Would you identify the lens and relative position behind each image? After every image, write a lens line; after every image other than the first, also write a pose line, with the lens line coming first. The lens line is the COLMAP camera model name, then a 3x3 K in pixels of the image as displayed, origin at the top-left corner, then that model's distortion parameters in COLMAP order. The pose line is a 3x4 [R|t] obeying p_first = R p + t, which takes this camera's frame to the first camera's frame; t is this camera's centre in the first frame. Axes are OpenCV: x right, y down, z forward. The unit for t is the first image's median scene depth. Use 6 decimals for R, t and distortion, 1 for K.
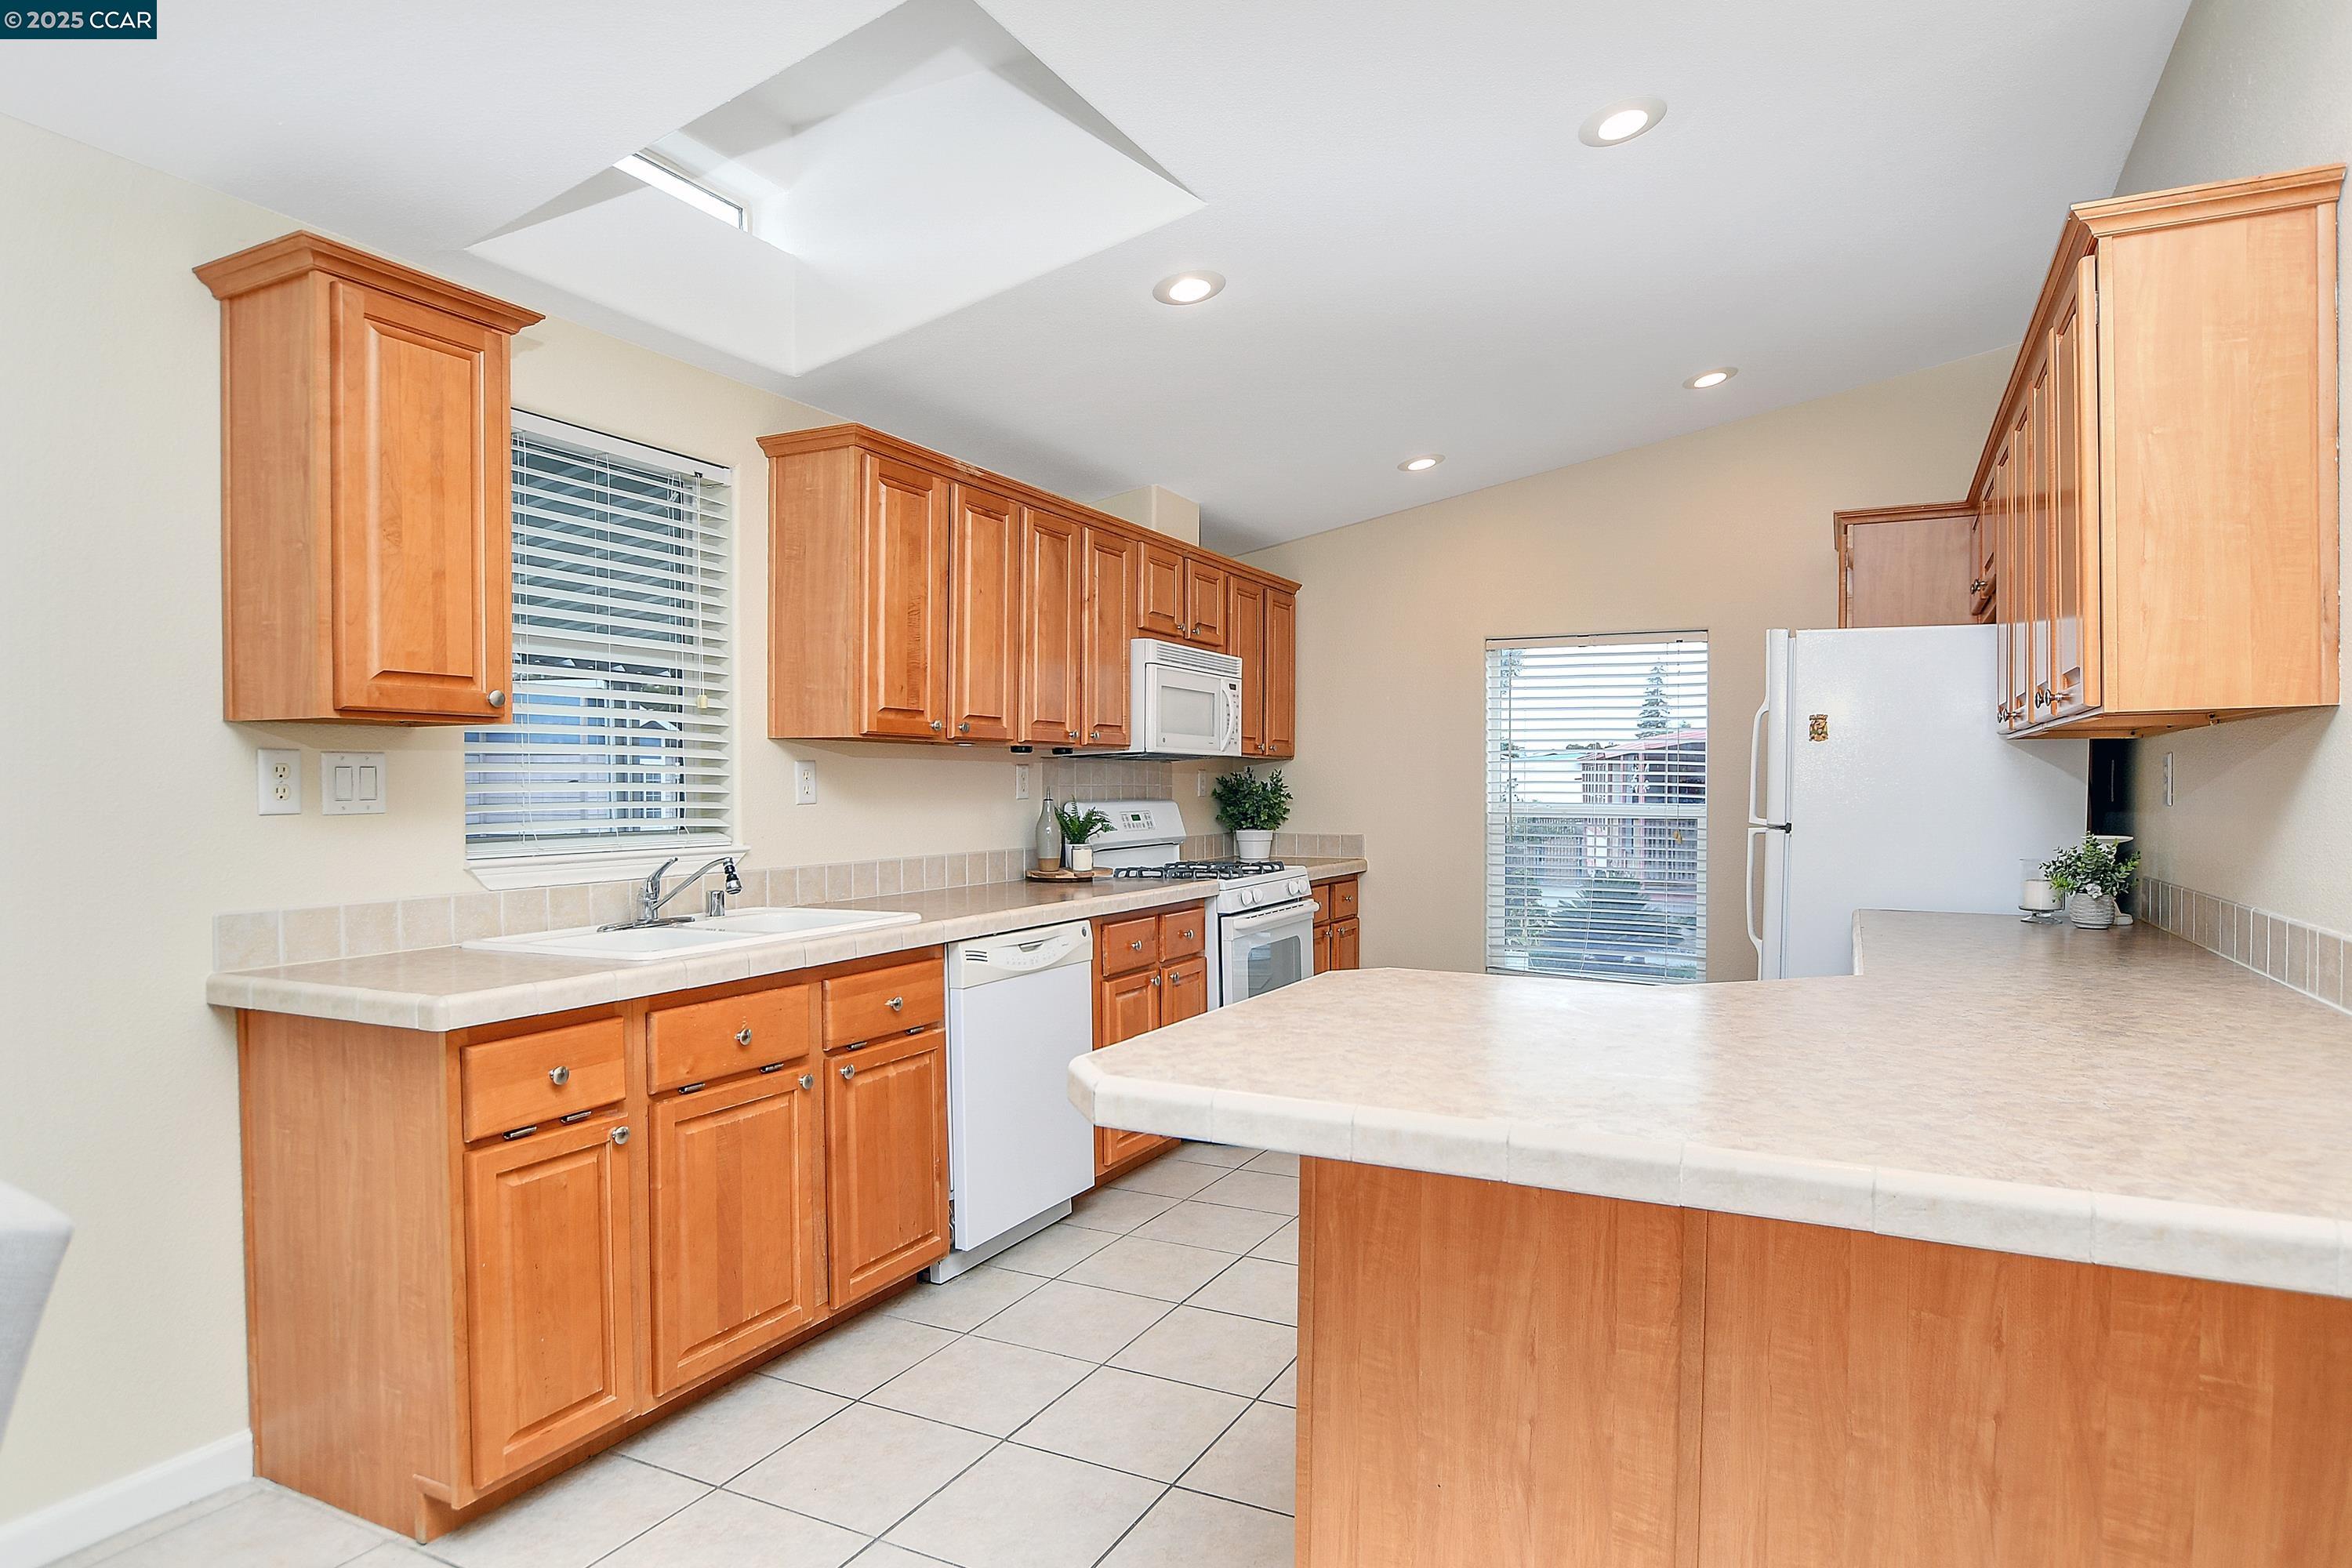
lens RADIAL K [[1307.9, 0, 1169.2], [0, 1307.9, 794.2], [0, 0, 1]] dist [-0.030207, 0.003813]
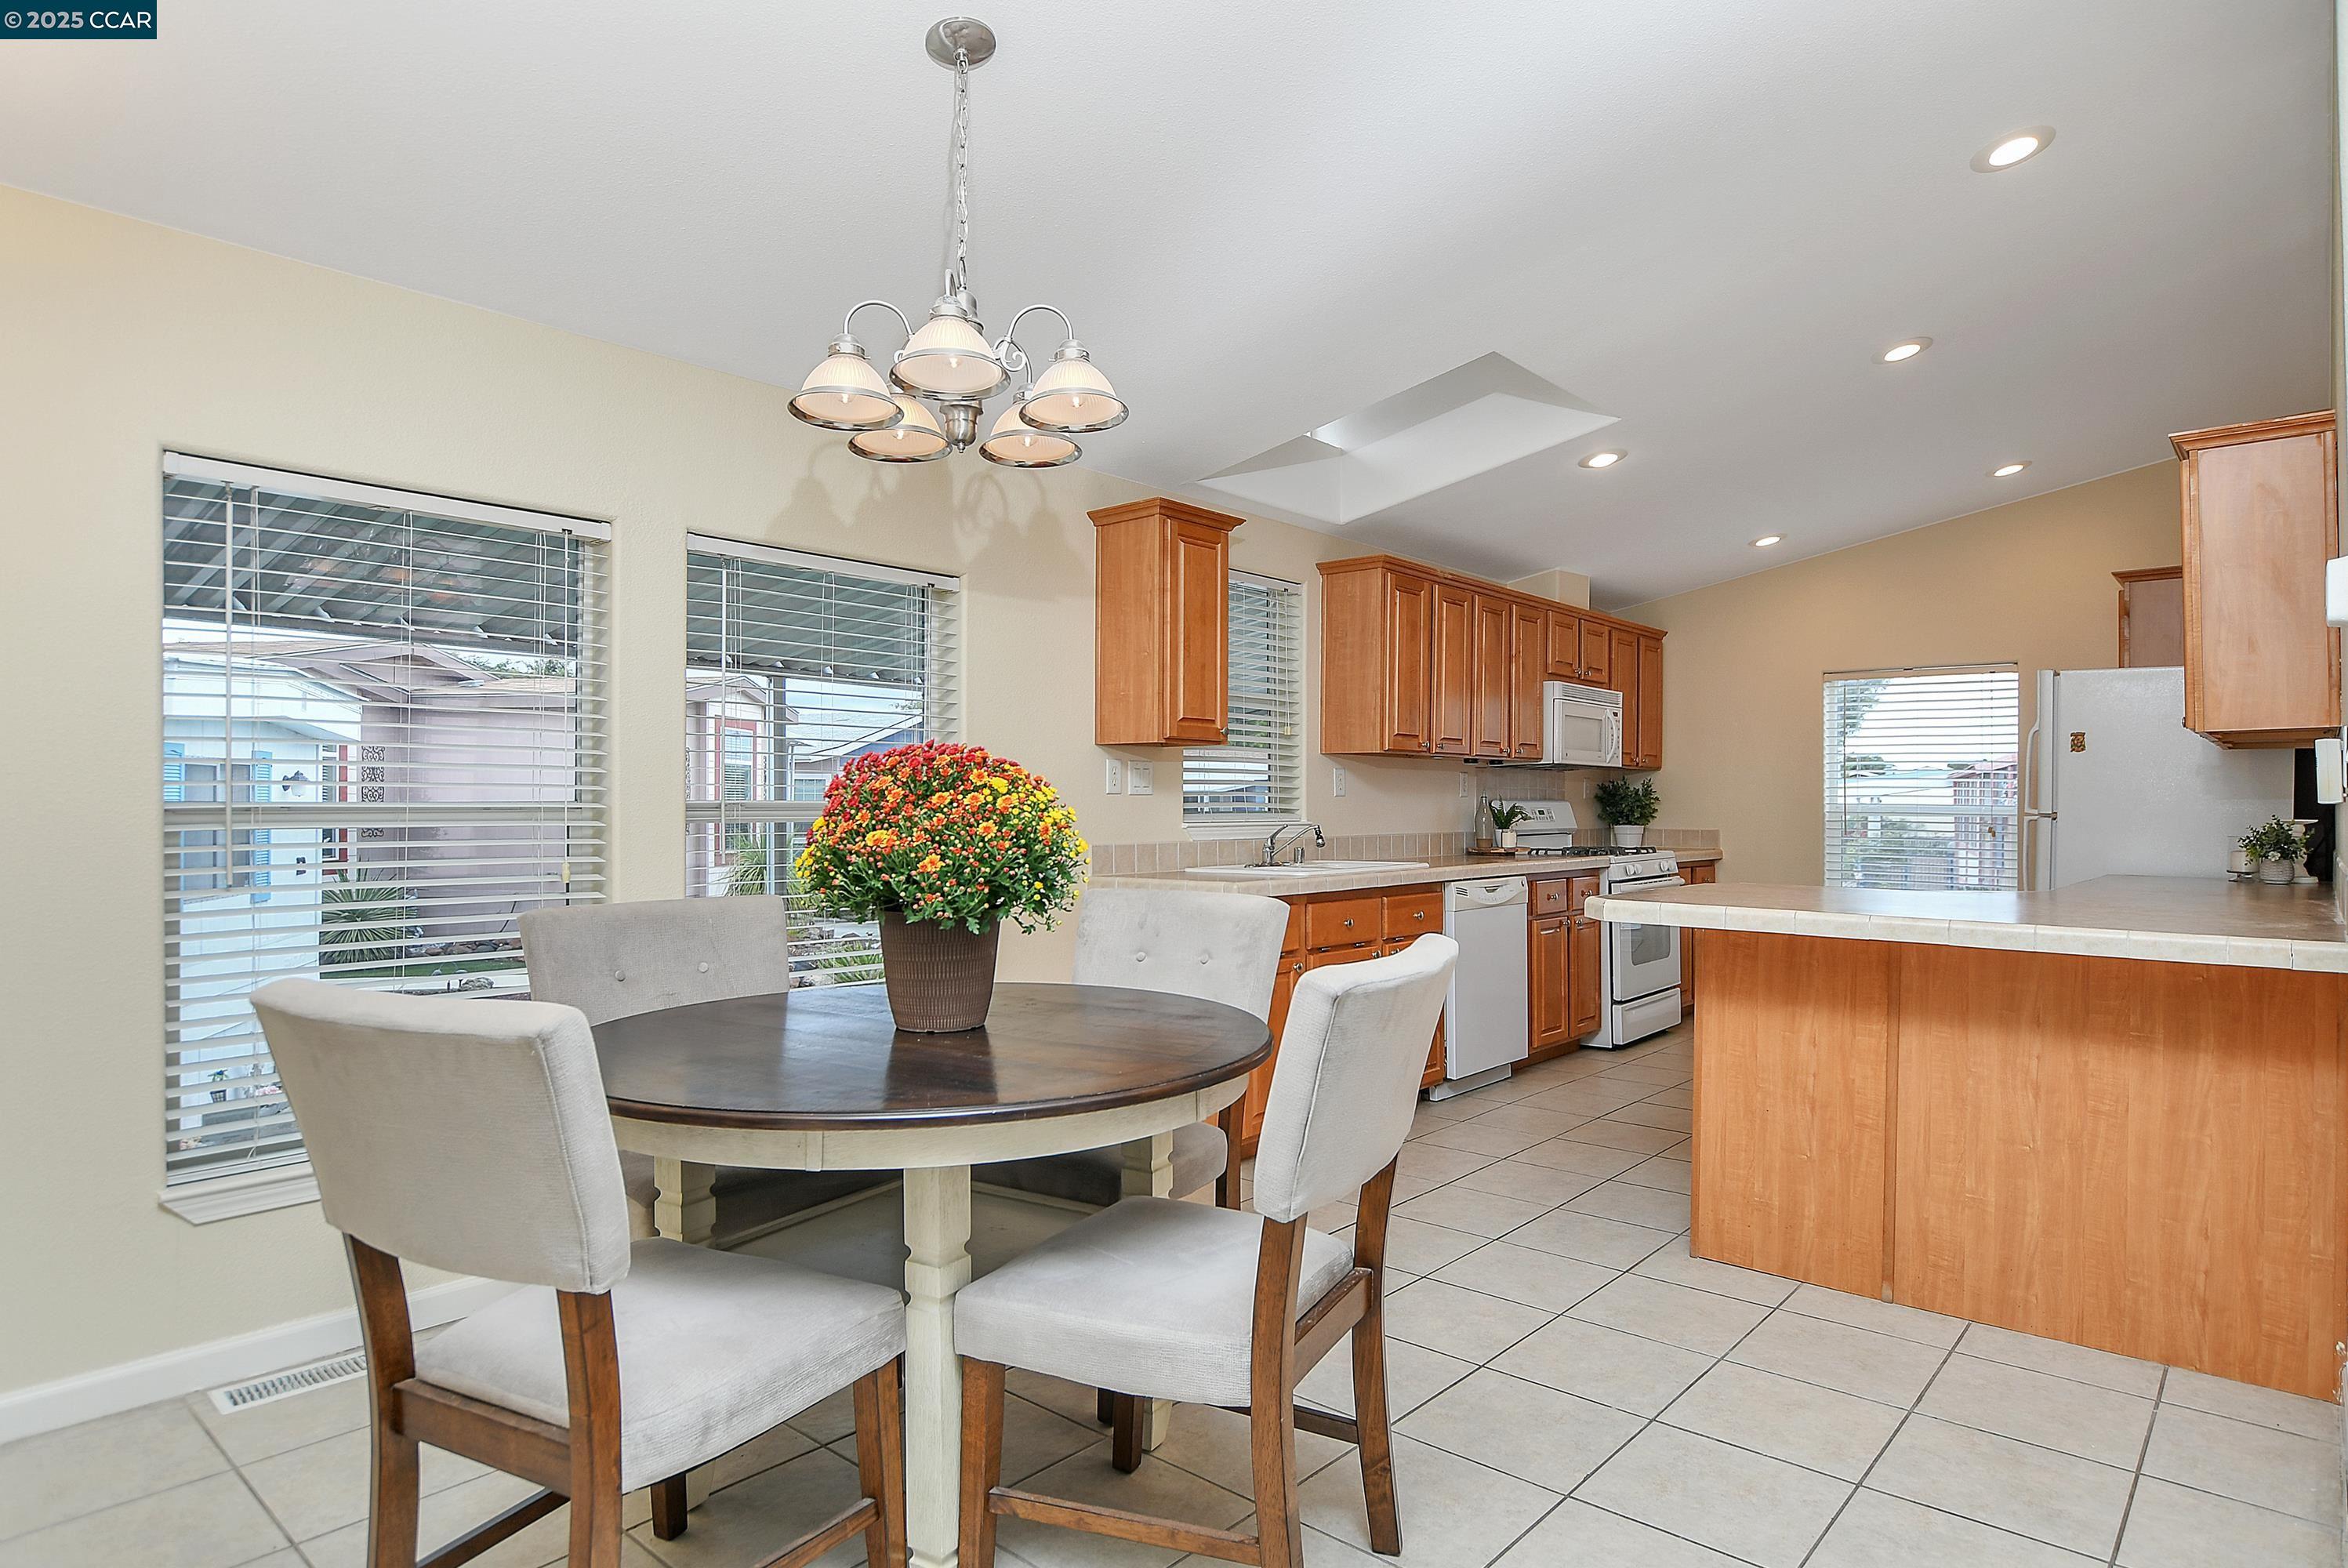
lens RADIAL K [[1305.7, 0, 1185.2], [0, 1305.7, 802.2], [0, 0, 1]] dist [-0.030207, 0.003813]
pose [[0.972030, 0.002742, -0.234839, -0.082295], [-0.004890, 0.999951, -0.008562, 0.025300], [0.234804, 0.009471, 0.971997, -0.481190]]
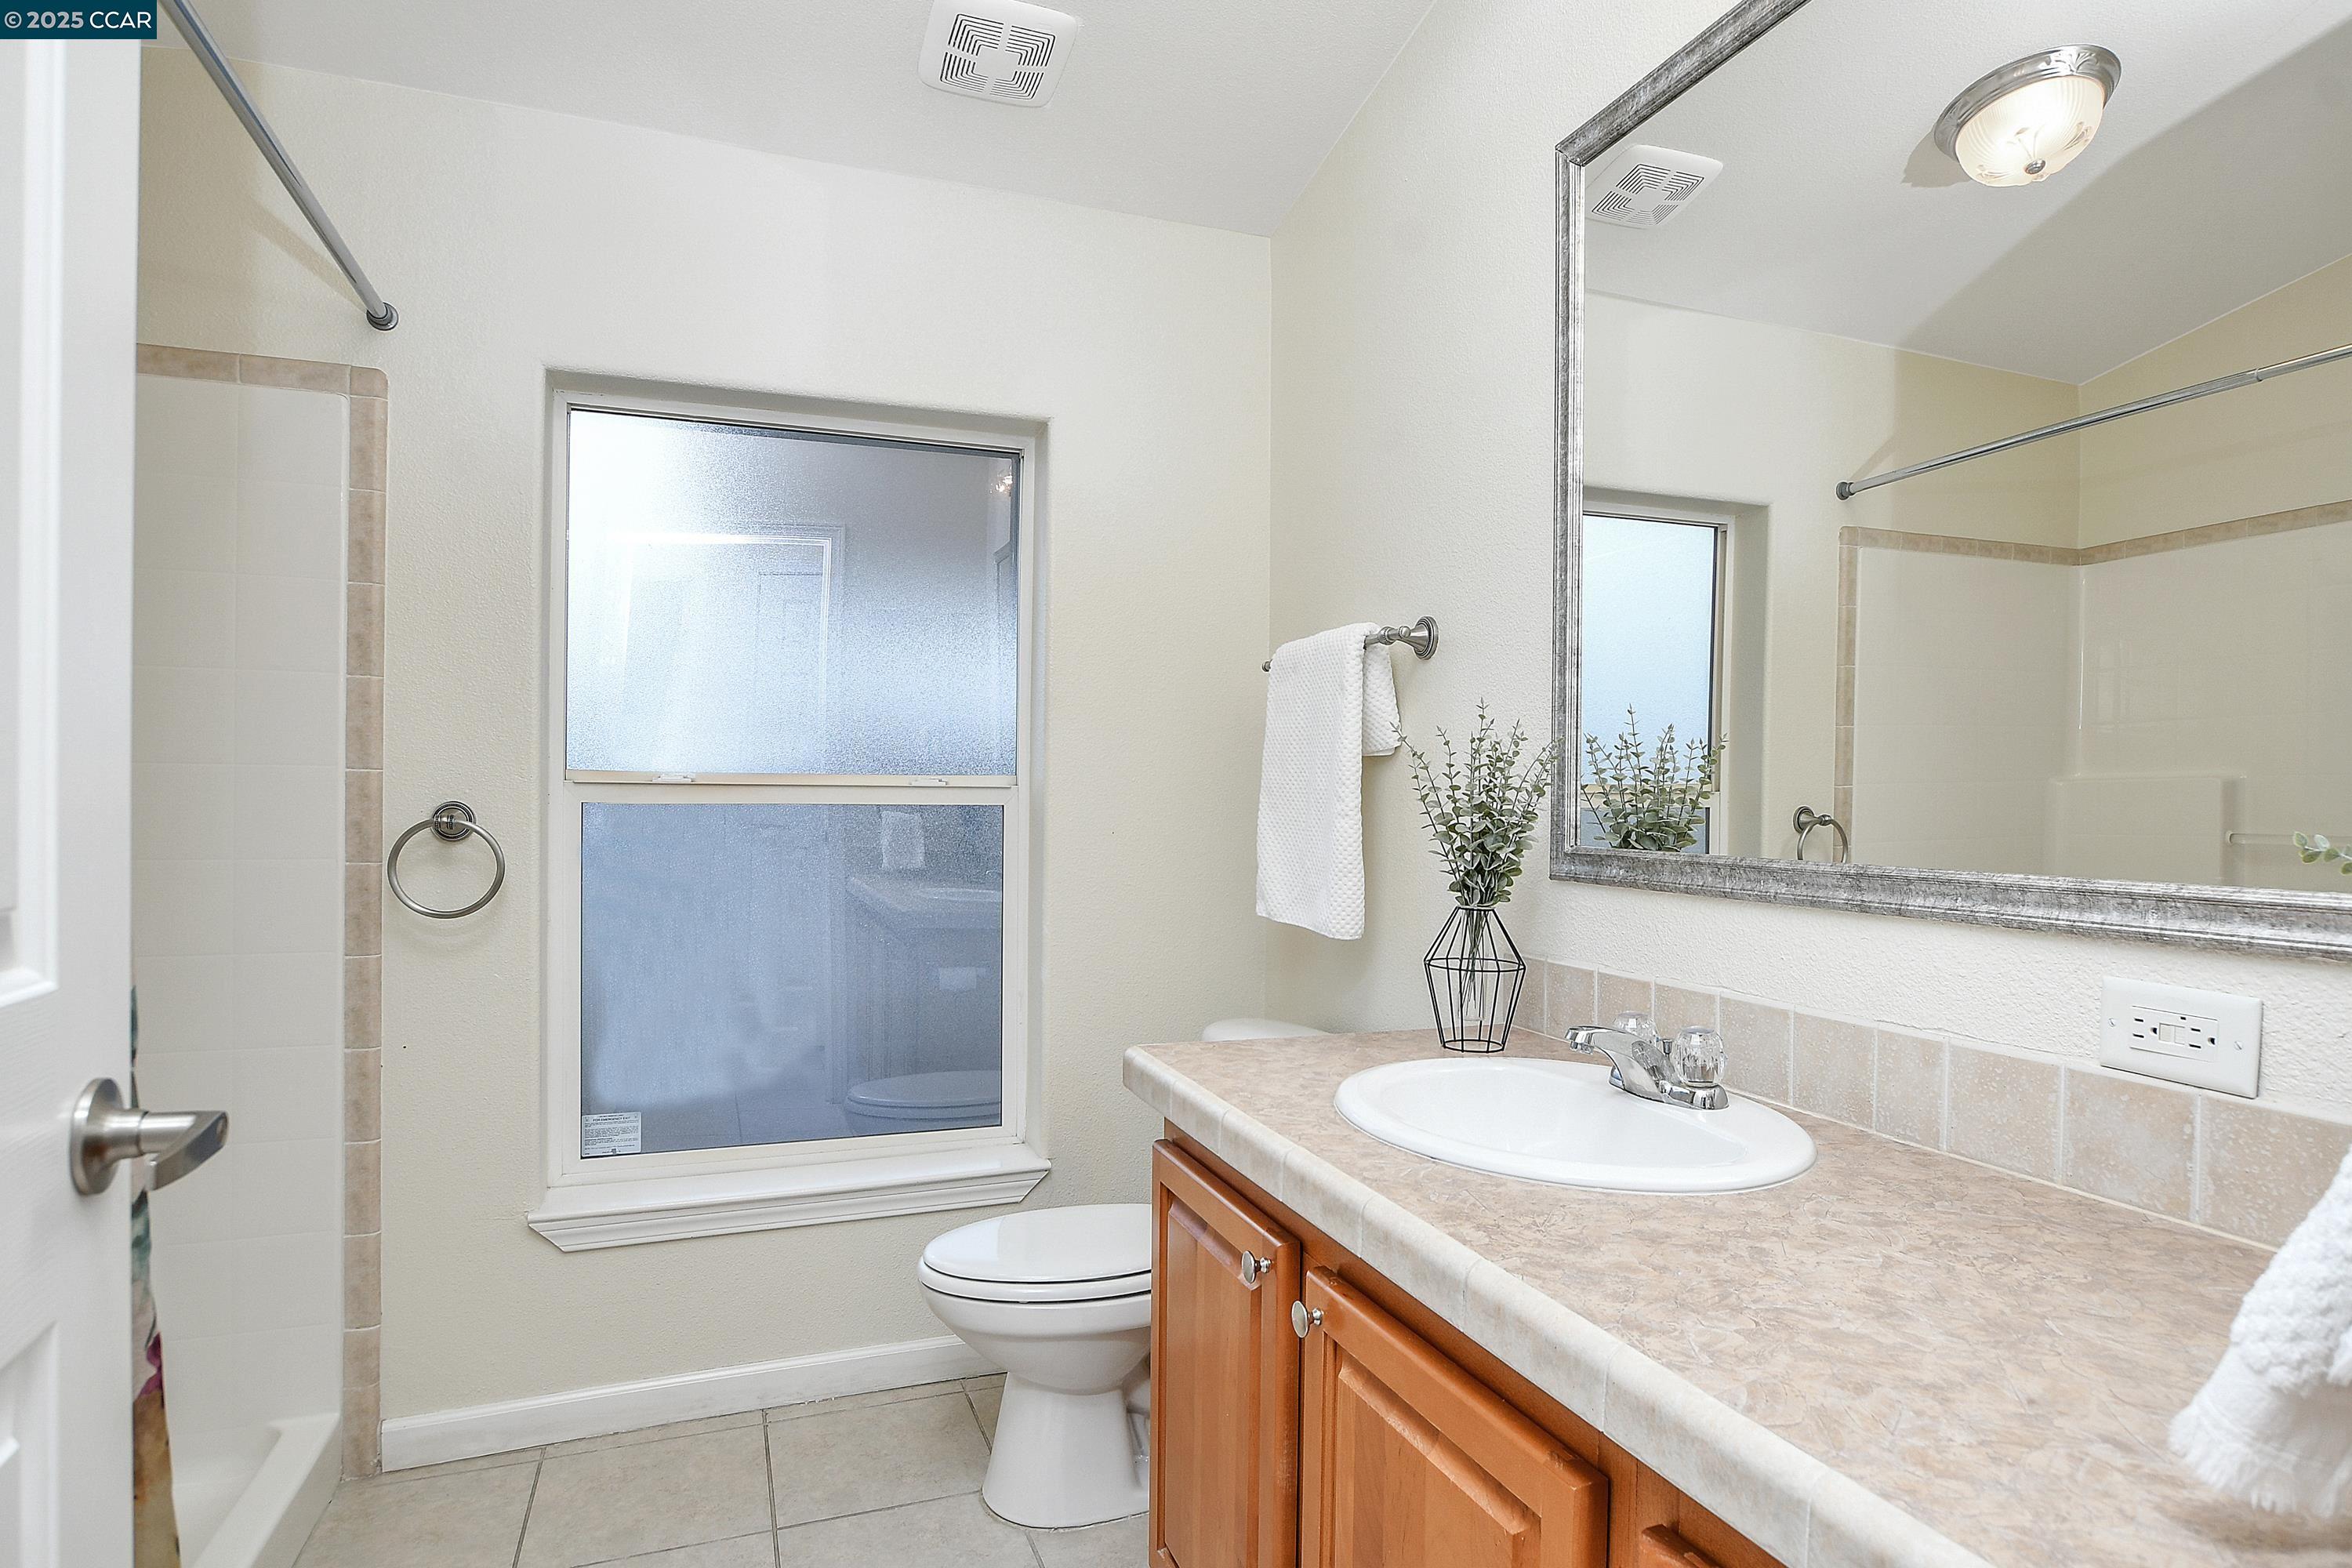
lens RADIAL K [[1307.9, 0, 1178.7], [0, 1307.9, 794.5], [0, 0, 1]] dist [-0.030207, 0.003813]
pose [[-0.728966, -0.007042, 0.684513, 0.300784], [-0.001090, 0.999958, 0.009126, -0.012718], [-0.684549, 0.005906, -0.728943, 1.304609]]
